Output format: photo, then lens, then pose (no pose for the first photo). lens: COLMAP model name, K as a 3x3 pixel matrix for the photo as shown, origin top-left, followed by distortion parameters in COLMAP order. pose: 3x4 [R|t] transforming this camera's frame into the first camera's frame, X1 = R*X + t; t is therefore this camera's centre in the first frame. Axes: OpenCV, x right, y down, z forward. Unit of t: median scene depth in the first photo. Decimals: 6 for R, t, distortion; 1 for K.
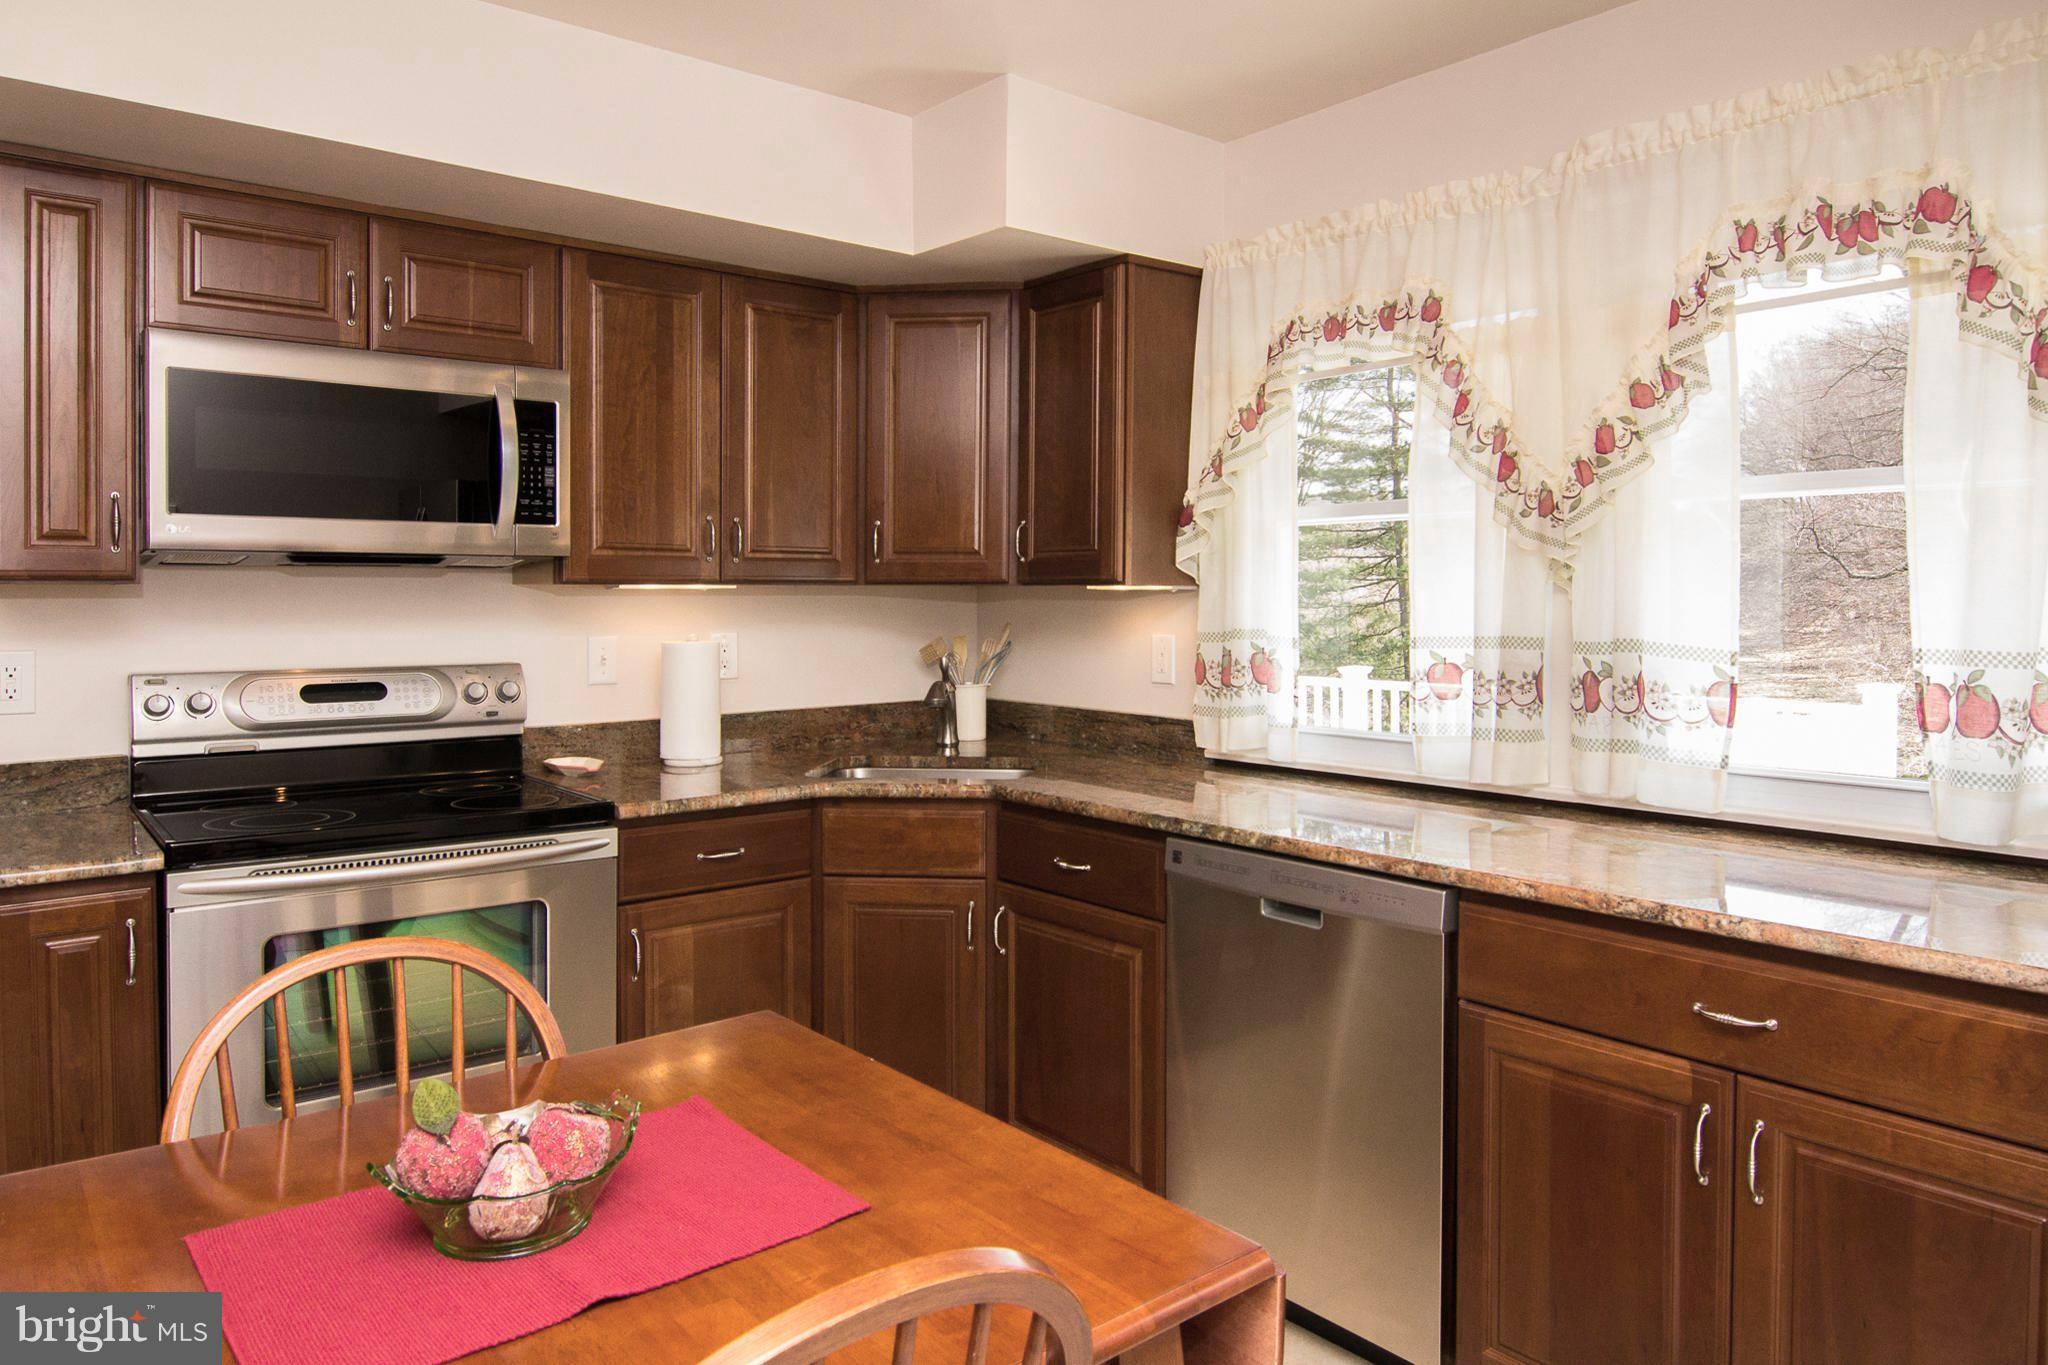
lens RADIAL K [[1303.2, 0, 1020.6], [0, 1303.2, 596.6], [0, 0, 1]] dist [-0.010528, -0.001604]
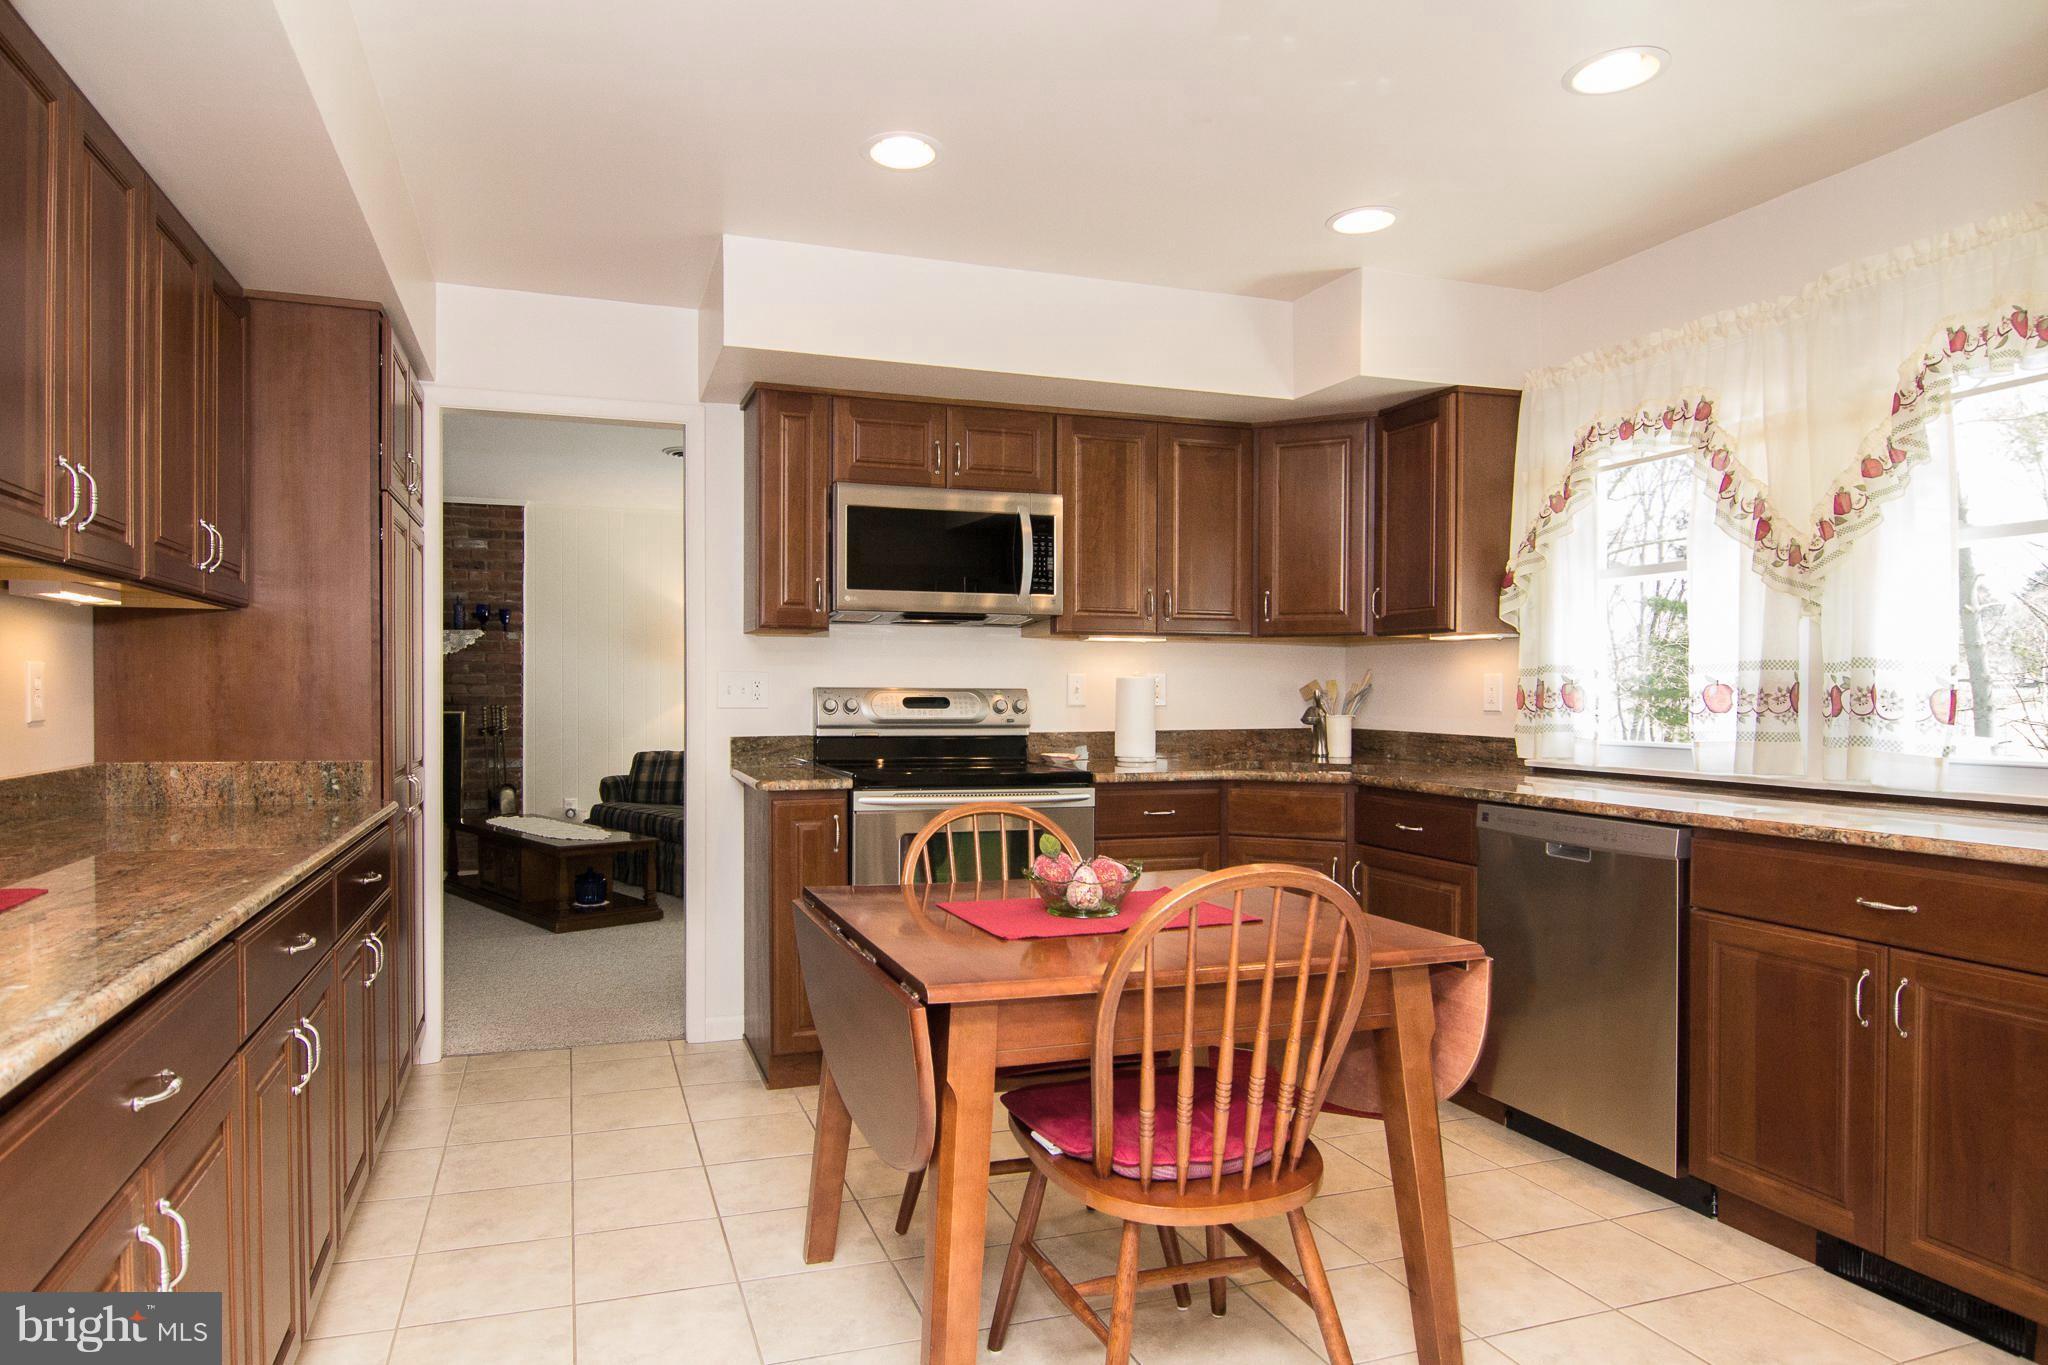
lens RADIAL K [[1134.5, 0, 988.2], [0, 1134.5, 676.4], [0, 0, 1]] dist [-0.005804, -0.002282]
pose [[0.938833, -0.000103, -0.344374, 0.035523], [-0.001914, 0.999983, -0.005515, 0.052675], [0.344369, 0.005836, 0.938816, -0.309293]]
